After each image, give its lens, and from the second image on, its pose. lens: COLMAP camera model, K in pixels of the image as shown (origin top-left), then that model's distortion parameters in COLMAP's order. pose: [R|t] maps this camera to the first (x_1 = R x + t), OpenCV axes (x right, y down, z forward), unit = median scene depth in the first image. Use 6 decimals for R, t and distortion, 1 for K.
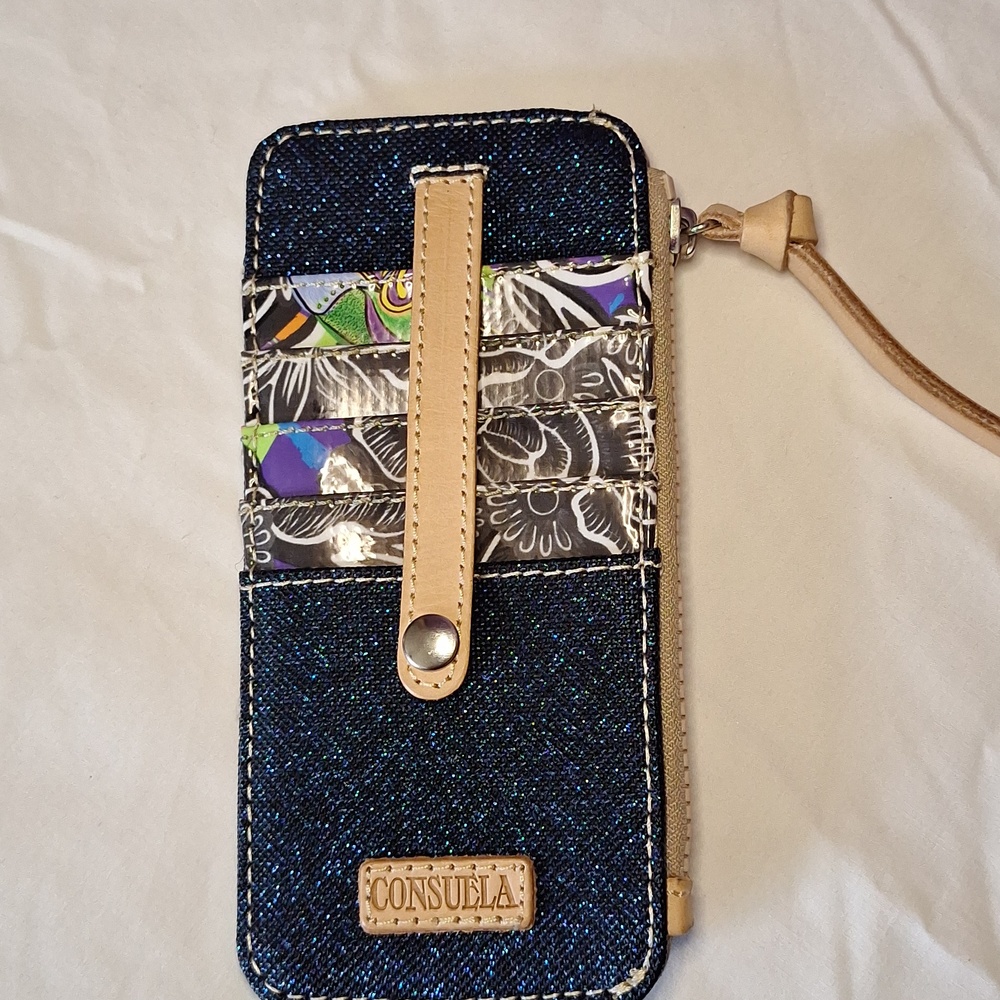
lens RADIAL K [[1572.5, 0, 500.0], [0, 1572.5, 500.0], [0, 0, 1]] dist [0.161822, -0.467093]
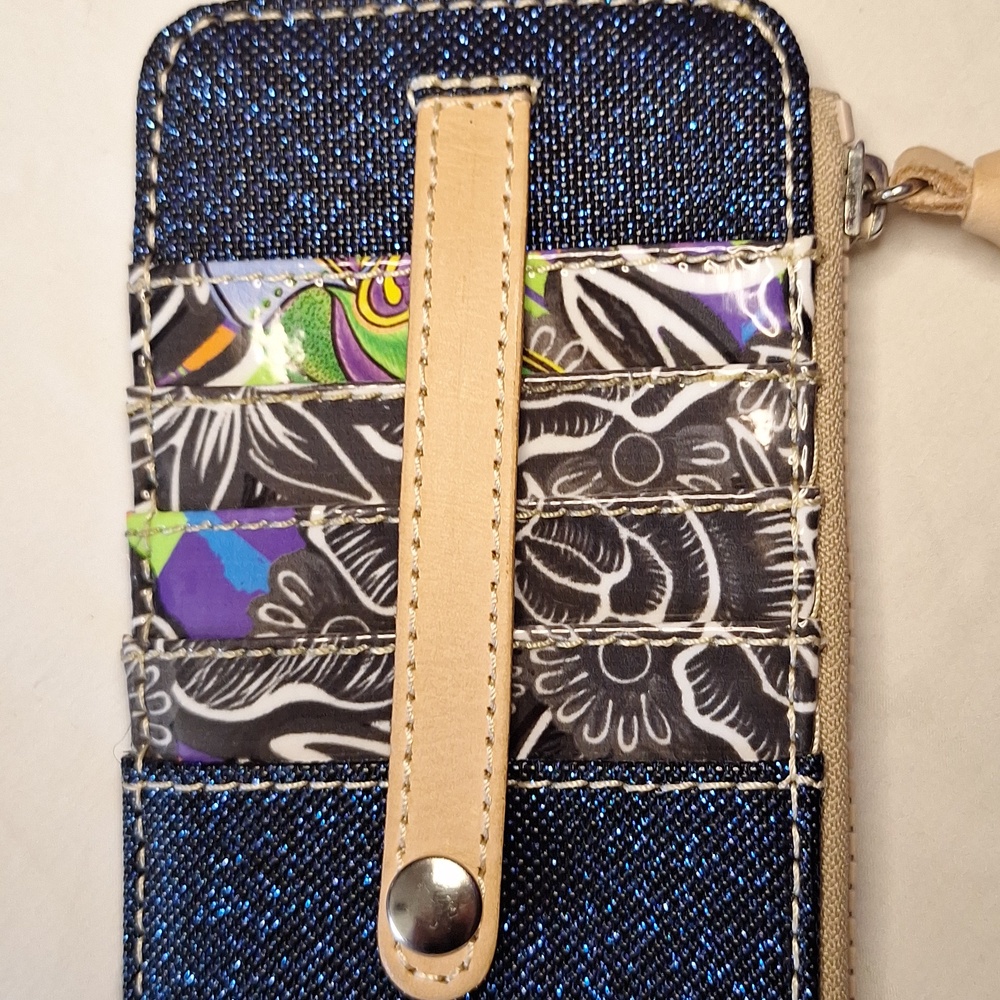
lens RADIAL K [[1572.5, 0, 500.0], [0, 1572.5, 500.0], [0, 0, 1]] dist [0.161822, -0.467093]
pose [[0.999879, 0.015402, -0.002362, -0.019076], [-0.015076, 0.994552, 0.103149, -0.118529], [0.003938, -0.103101, 0.994663, 0.401755]]
